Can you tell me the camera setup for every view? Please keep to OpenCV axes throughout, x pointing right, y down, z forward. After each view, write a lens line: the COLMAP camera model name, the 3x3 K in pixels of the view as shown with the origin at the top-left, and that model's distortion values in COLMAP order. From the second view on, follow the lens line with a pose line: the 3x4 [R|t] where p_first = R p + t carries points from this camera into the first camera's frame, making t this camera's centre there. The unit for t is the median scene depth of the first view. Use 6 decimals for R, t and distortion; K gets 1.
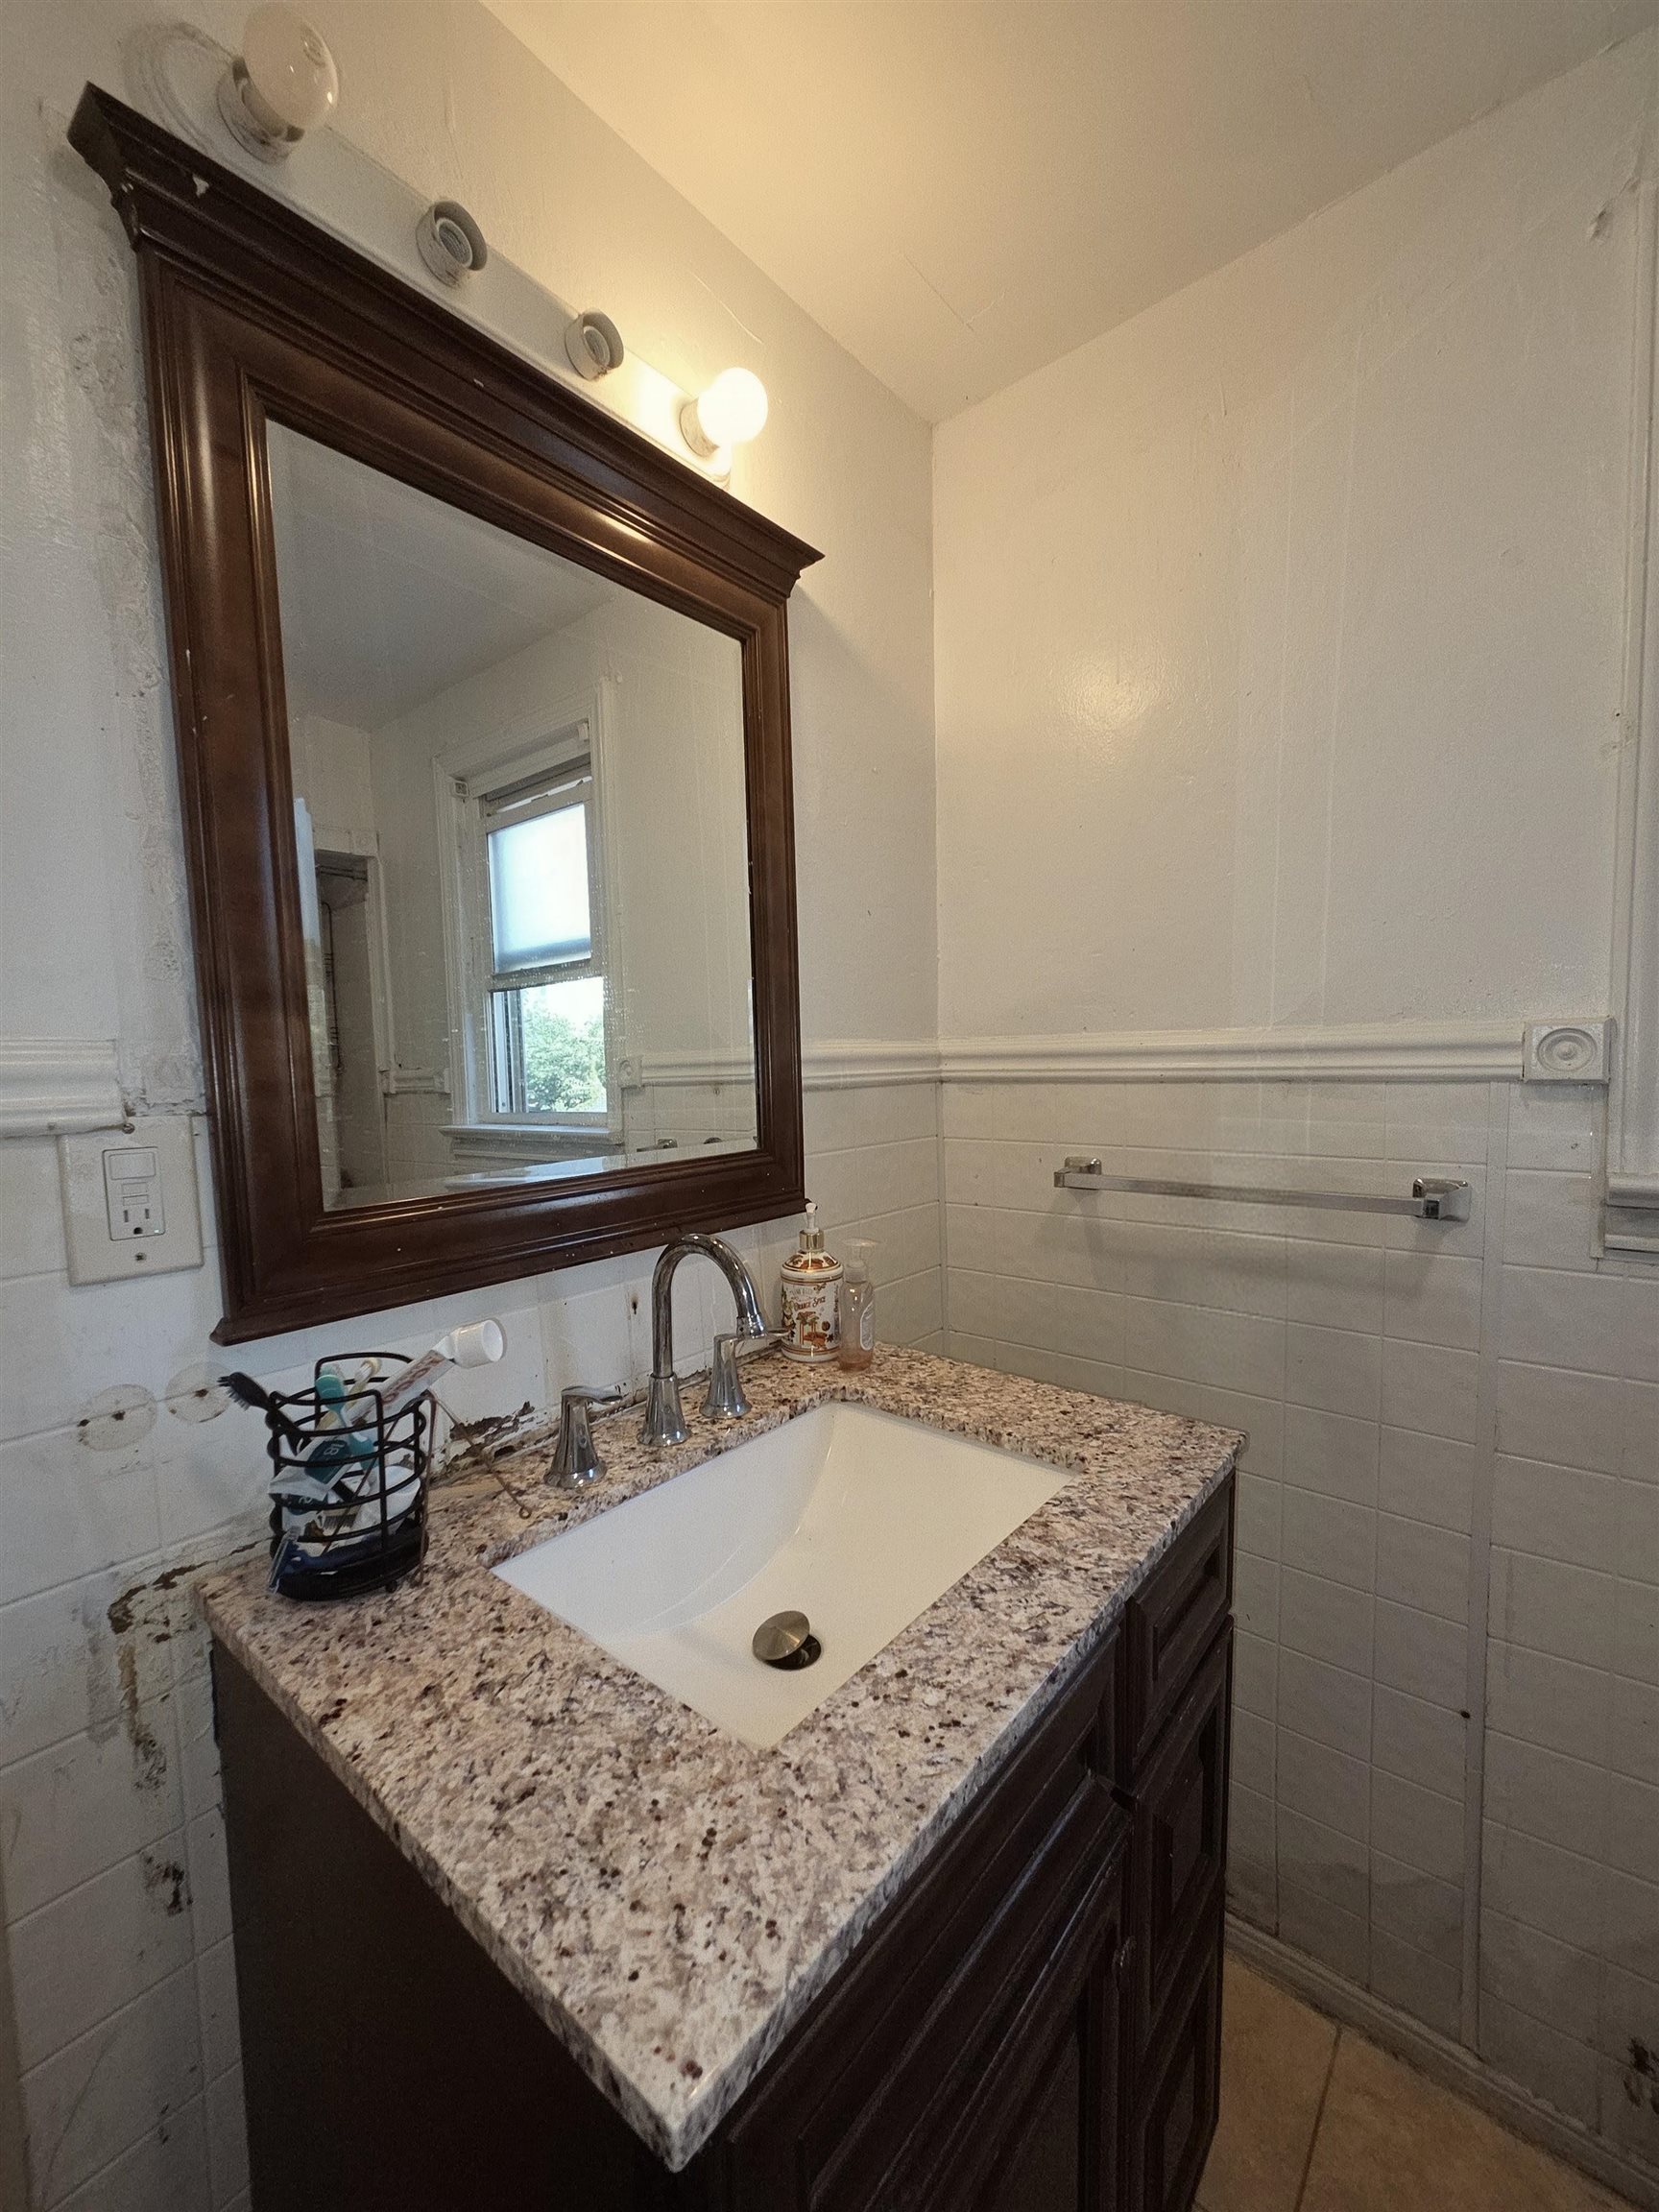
lens RADIAL K [[907.4, 0, 816.6], [0, 907.4, 1121.3], [0, 0, 1]] dist [0.009148, -0.002996]
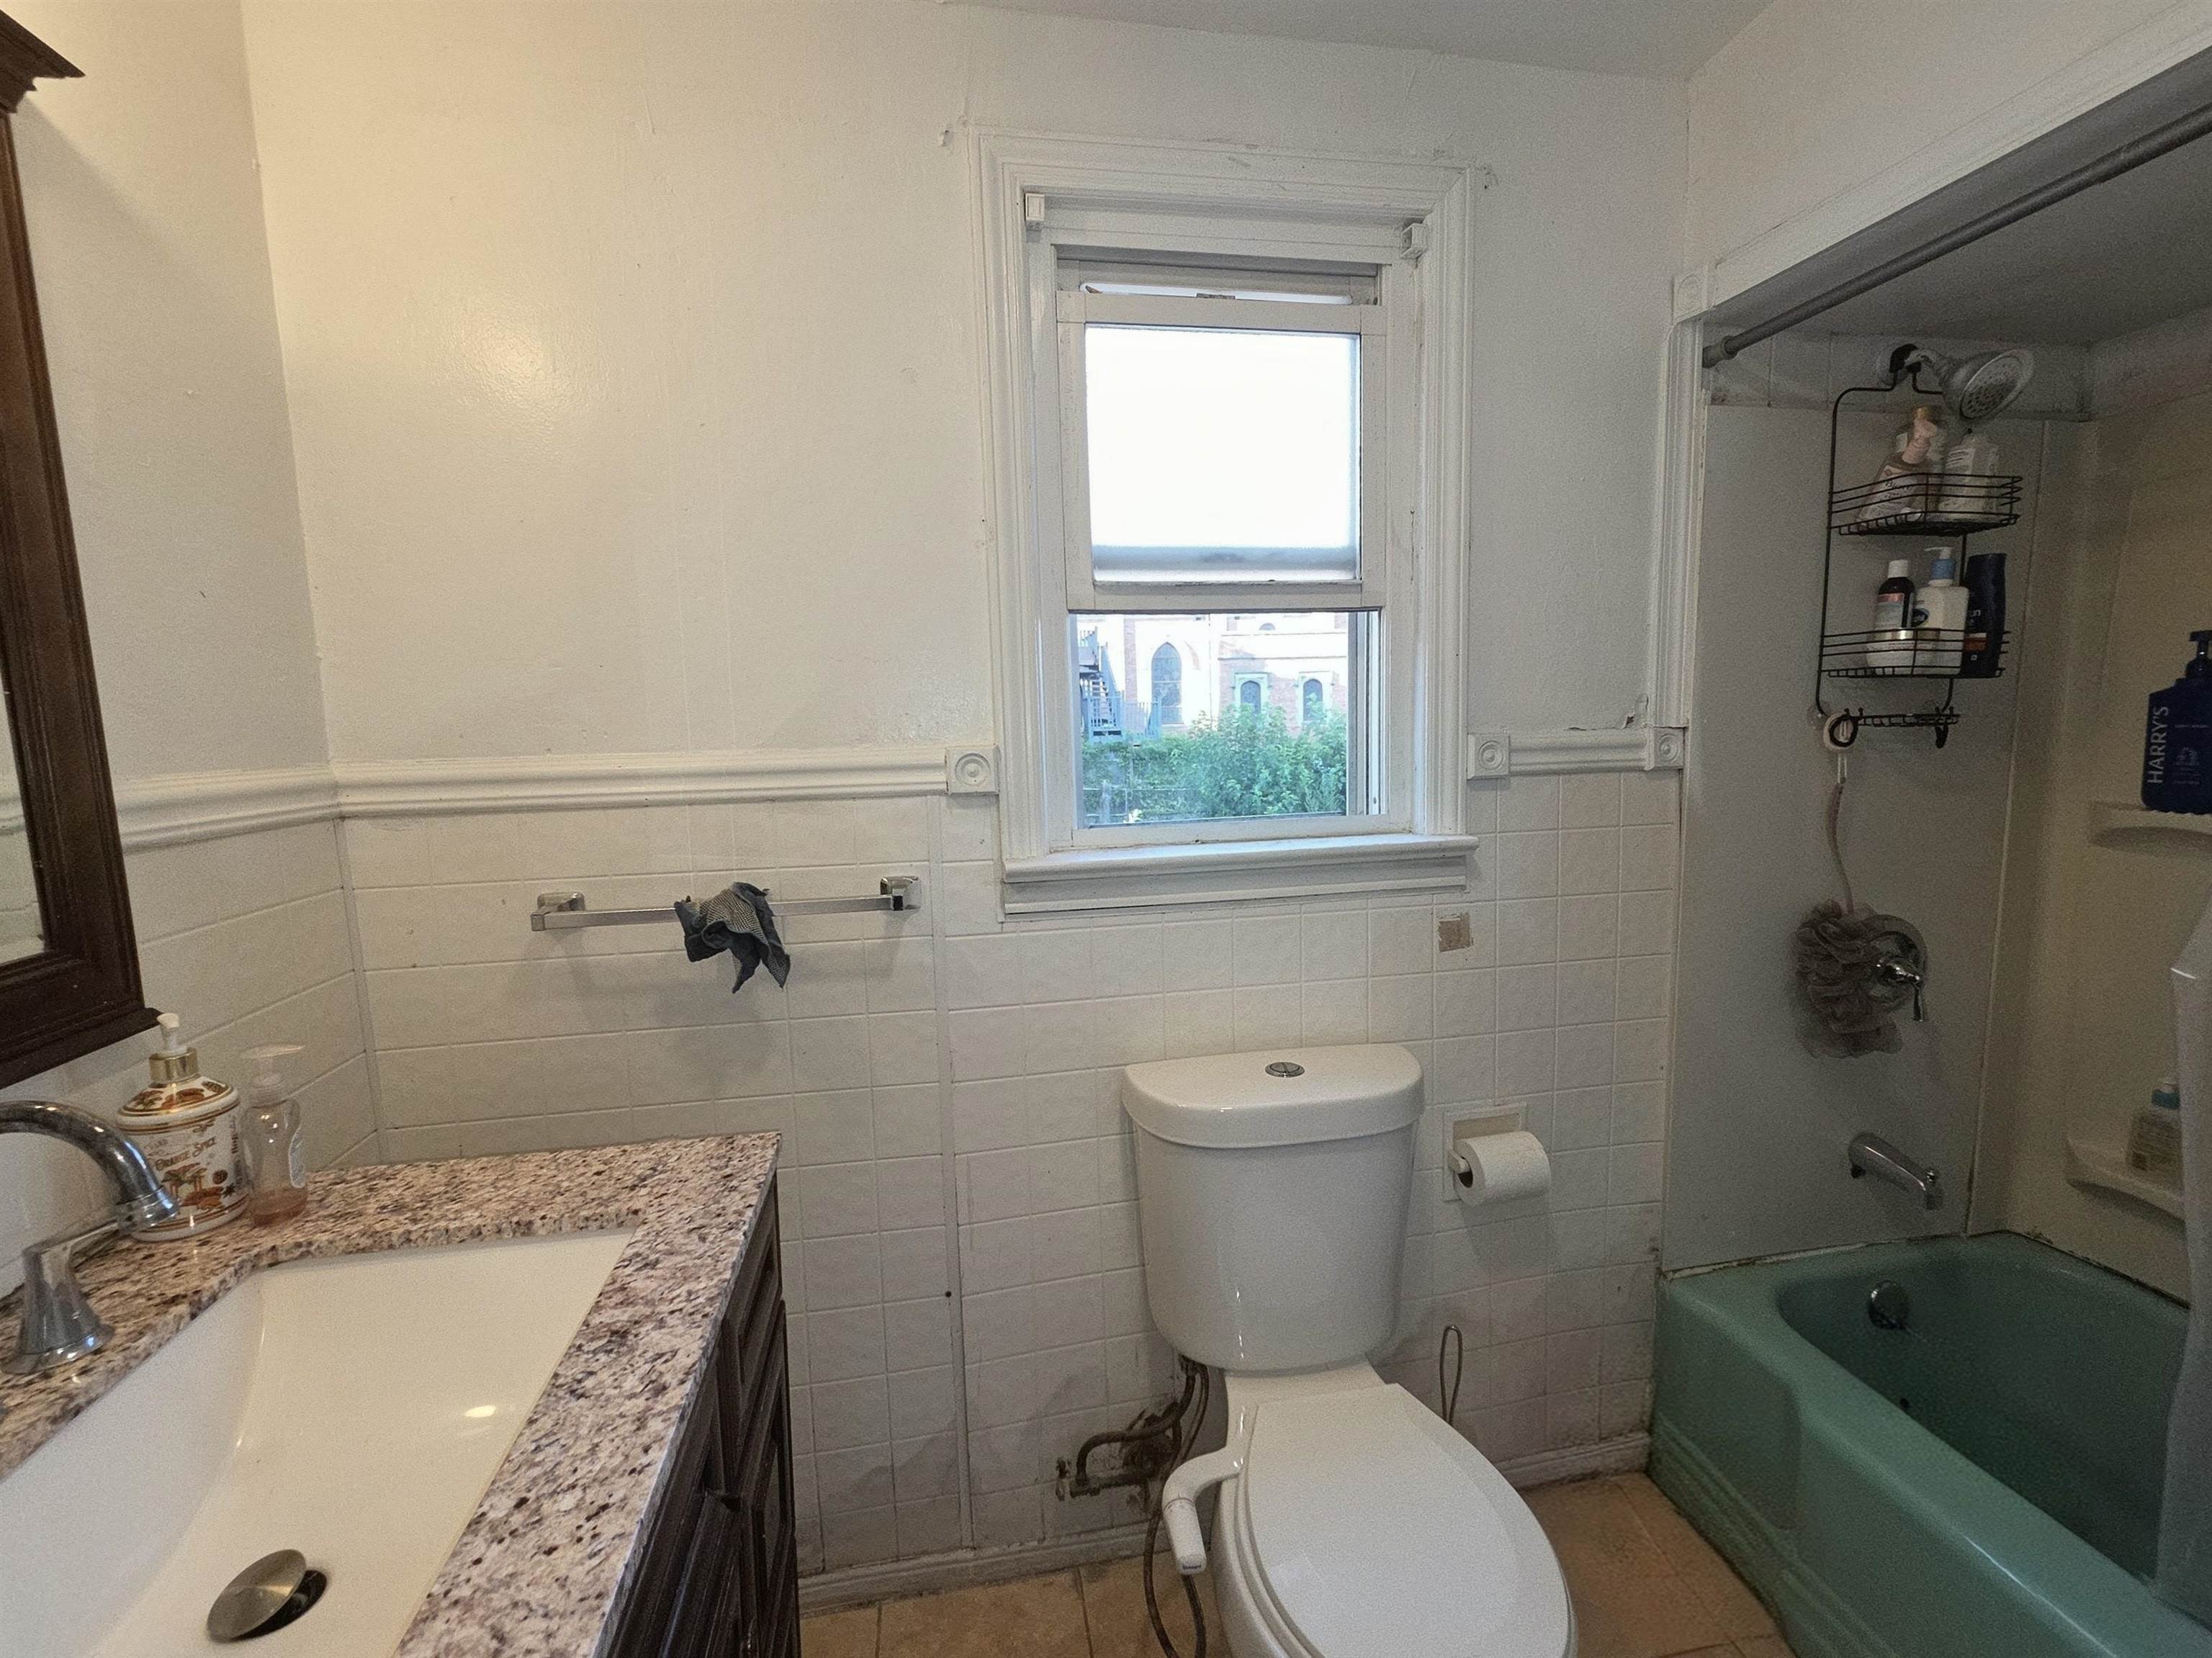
lens RADIAL K [[981.6, 0, 1121.1], [0, 981.6, 831.8], [0, 0, 1]] dist [0.002494, 0.000792]
pose [[0.634379, -0.086574, 0.768159, -0.129288], [0.070425, 0.996049, 0.054098, -0.045706], [-0.769807, 0.019779, 0.637970, -0.066534]]
